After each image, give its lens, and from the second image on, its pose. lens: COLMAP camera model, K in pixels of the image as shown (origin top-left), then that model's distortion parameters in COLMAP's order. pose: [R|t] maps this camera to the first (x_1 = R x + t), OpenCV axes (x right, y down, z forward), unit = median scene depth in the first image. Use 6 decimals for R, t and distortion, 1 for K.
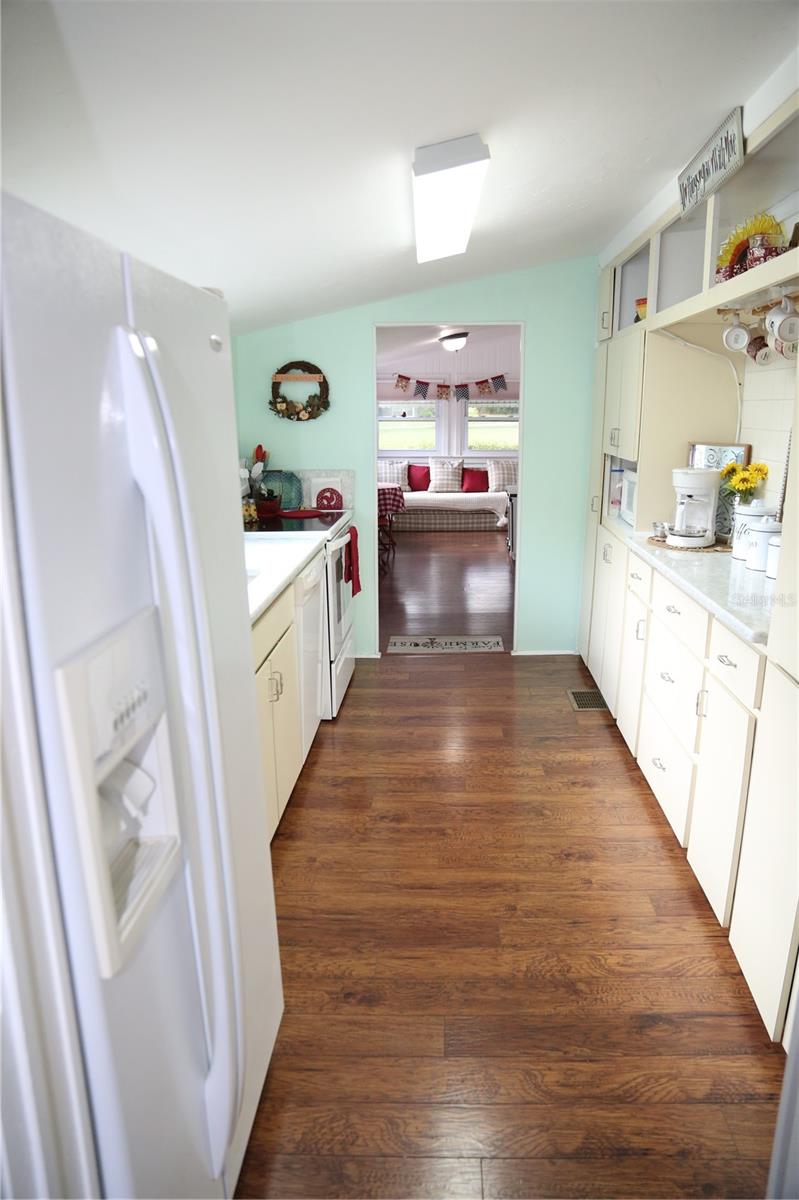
lens RADIAL K [[813.4, 0, 394.1], [0, 813.4, 596.5], [0, 0, 1]] dist [-0.101507, 0.037291]
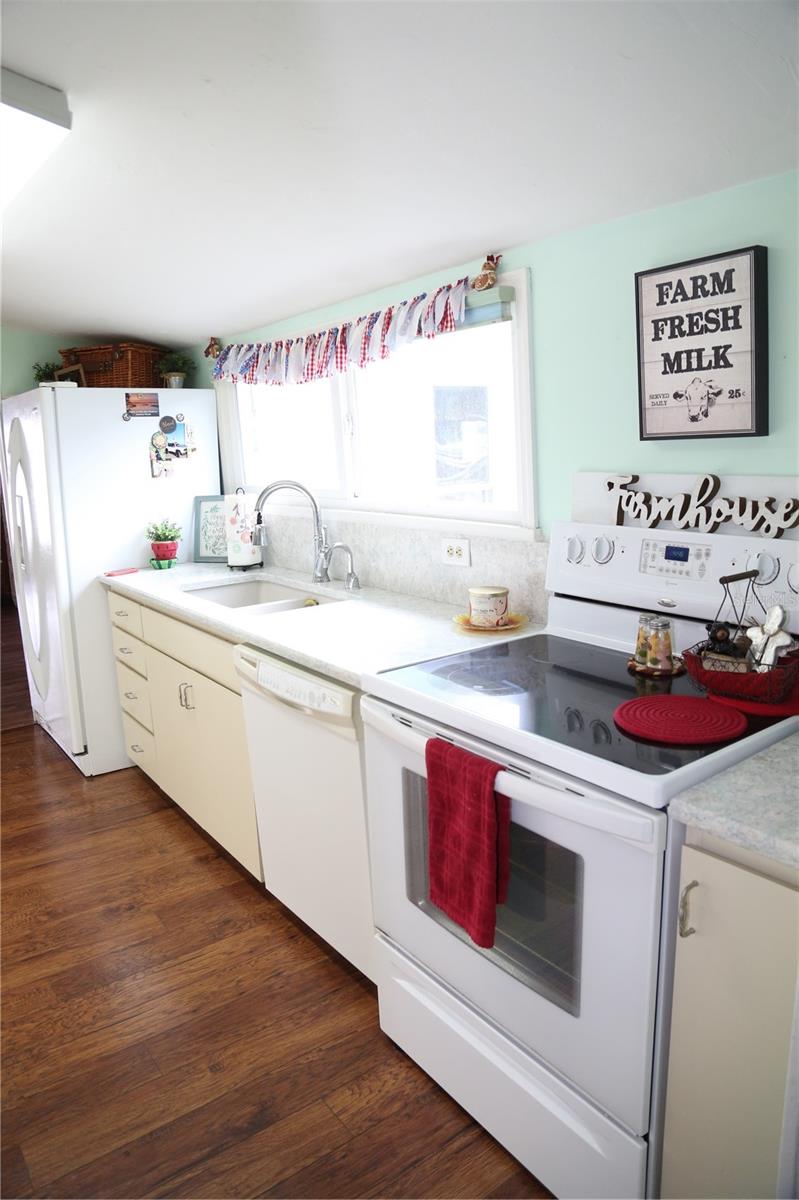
lens RADIAL K [[813.4, 0, 398.3], [0, 813.4, 599.8], [0, 0, 1]] dist [-0.101507, 0.037291]
pose [[-0.766875, 0.174148, -0.617718, 0.151516], [-0.094857, 0.921157, 0.377455, -0.242674], [0.634748, 0.348056, -0.689893, 1.077989]]
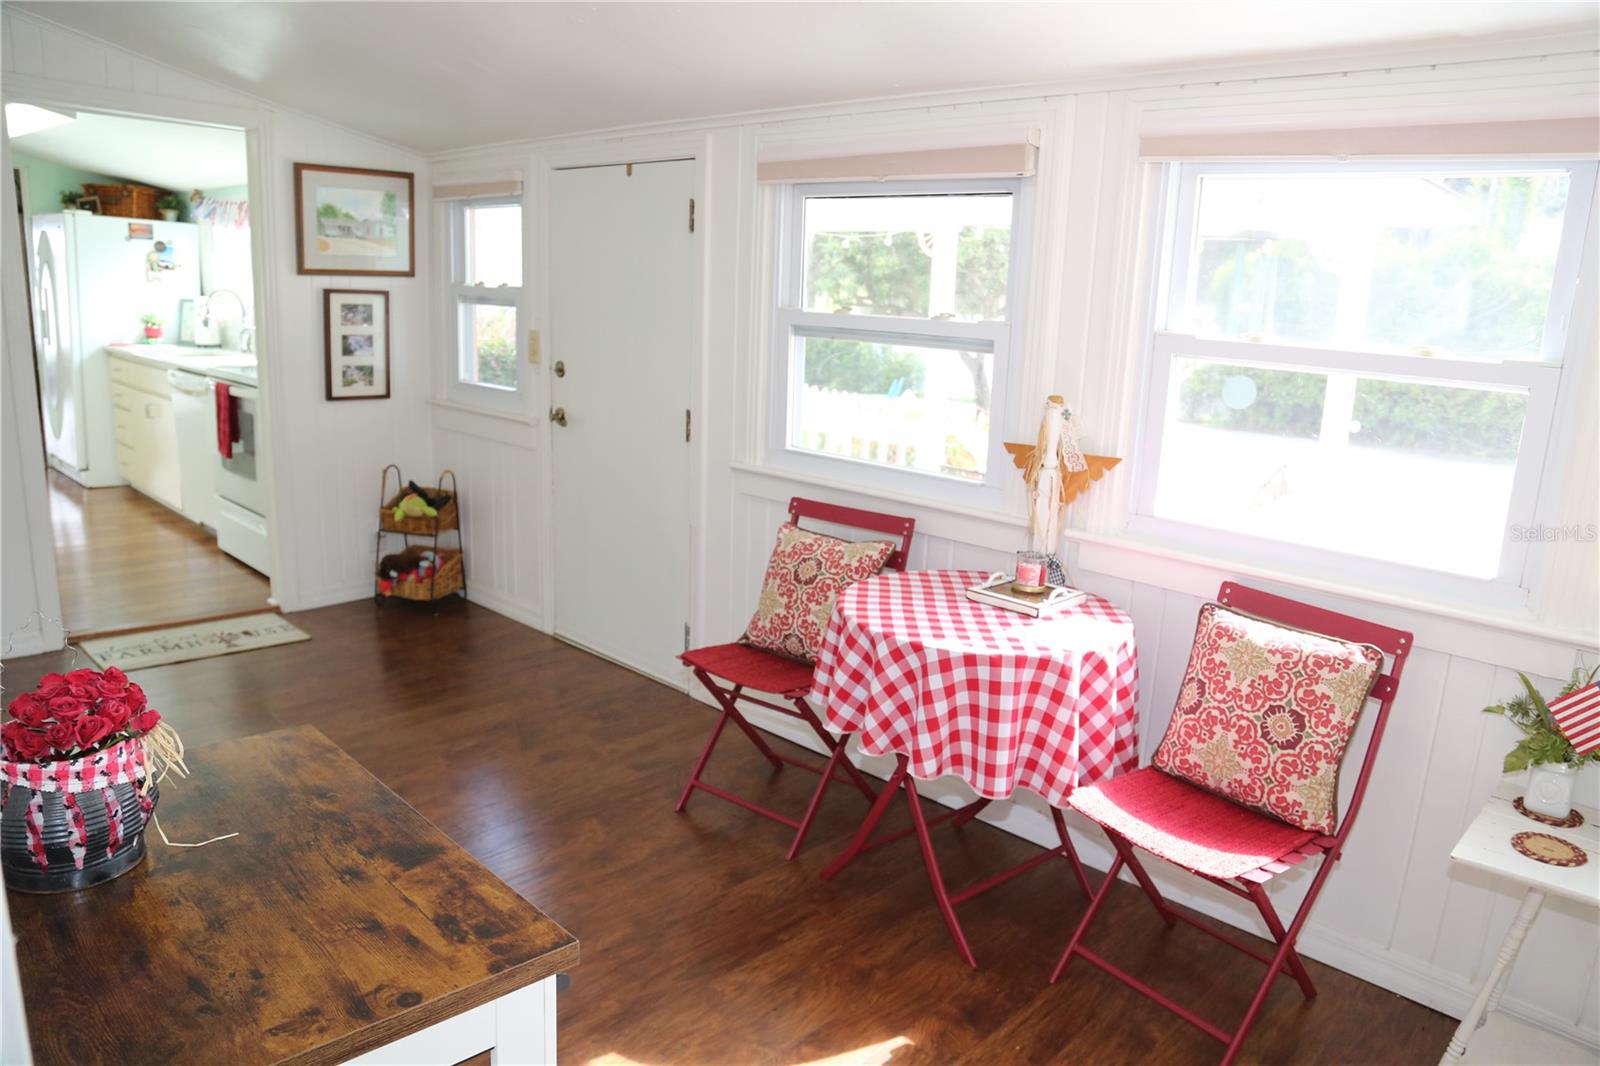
lens RADIAL K [[1084.6, 0, 816.3], [0, 1084.6, 533.9], [0, 0, 1]] dist [-0.101507, 0.037291]
pose [[-0.625610, 0.156337, -0.764311, 0.419170], [-0.217298, 0.906022, 0.363187, -0.452211], [0.749262, 0.393296, -0.532845, 1.977989]]
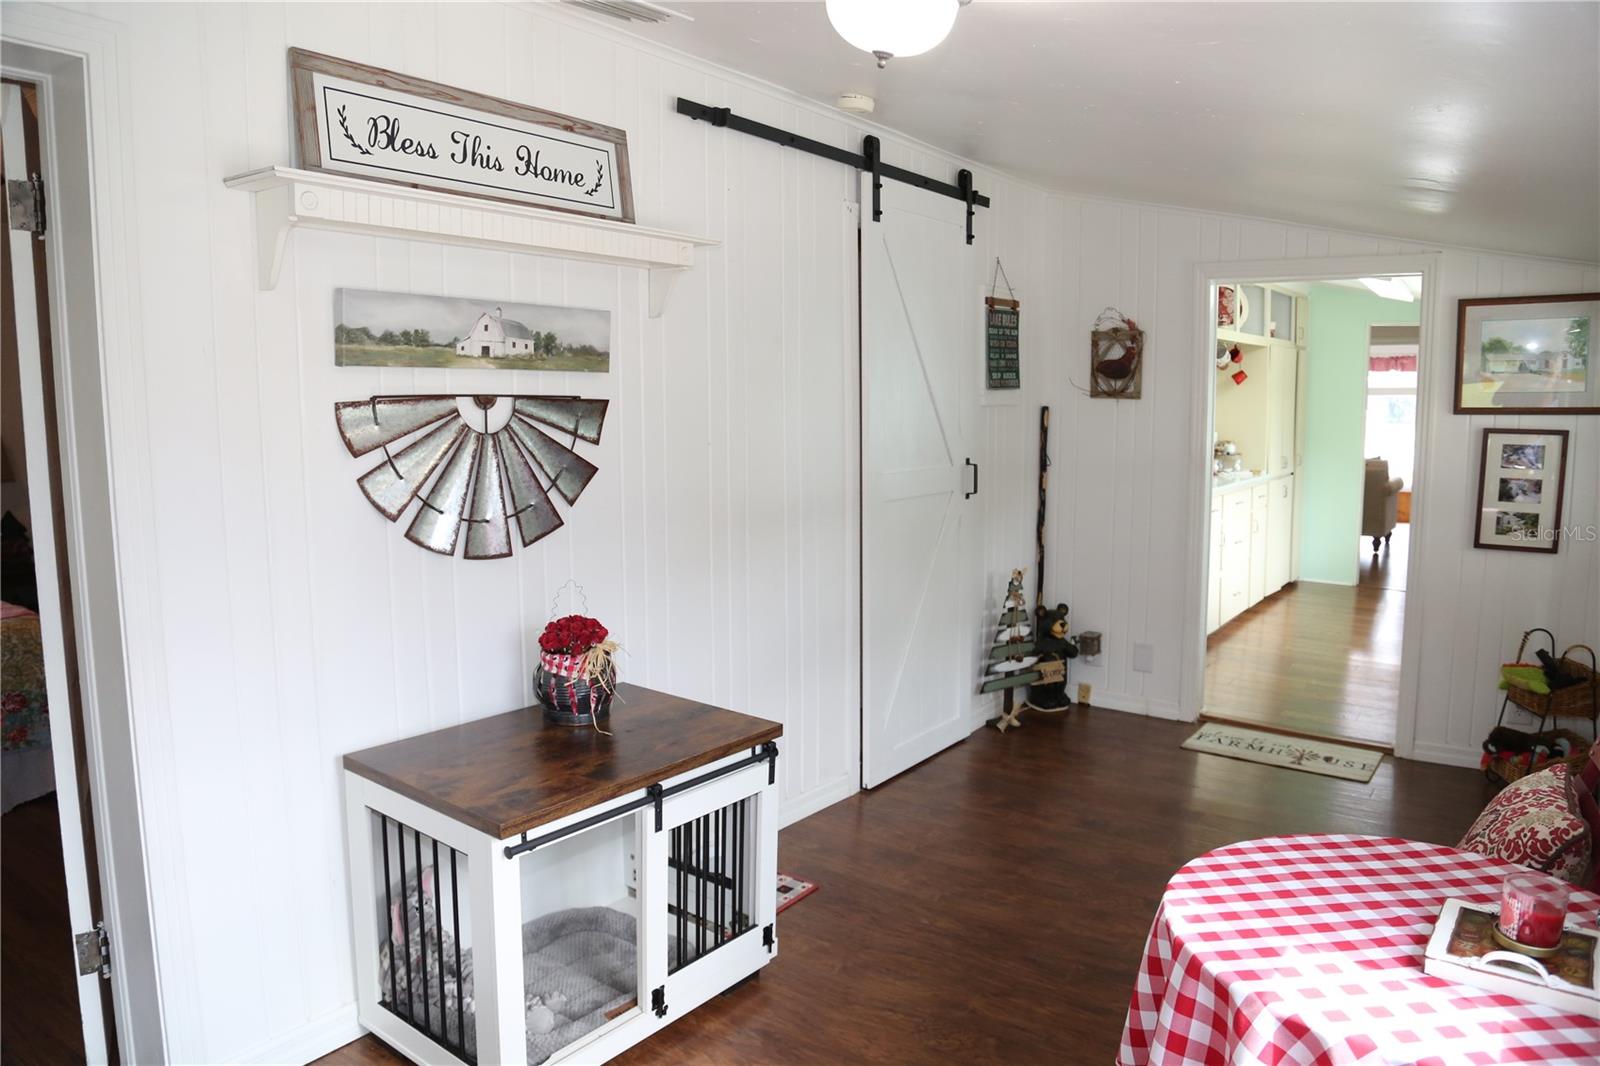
lens RADIAL K [[1084.6, 0, 809.8], [0, 1084.6, 537.1], [0, 0, 1]] dist [-0.101507, 0.037291]
pose [[-0.845597, -0.044174, 0.531990, -0.070332], [0.140942, 0.942733, 0.302307, -0.469494], [-0.514879, 0.330610, -0.790947, 2.069859]]
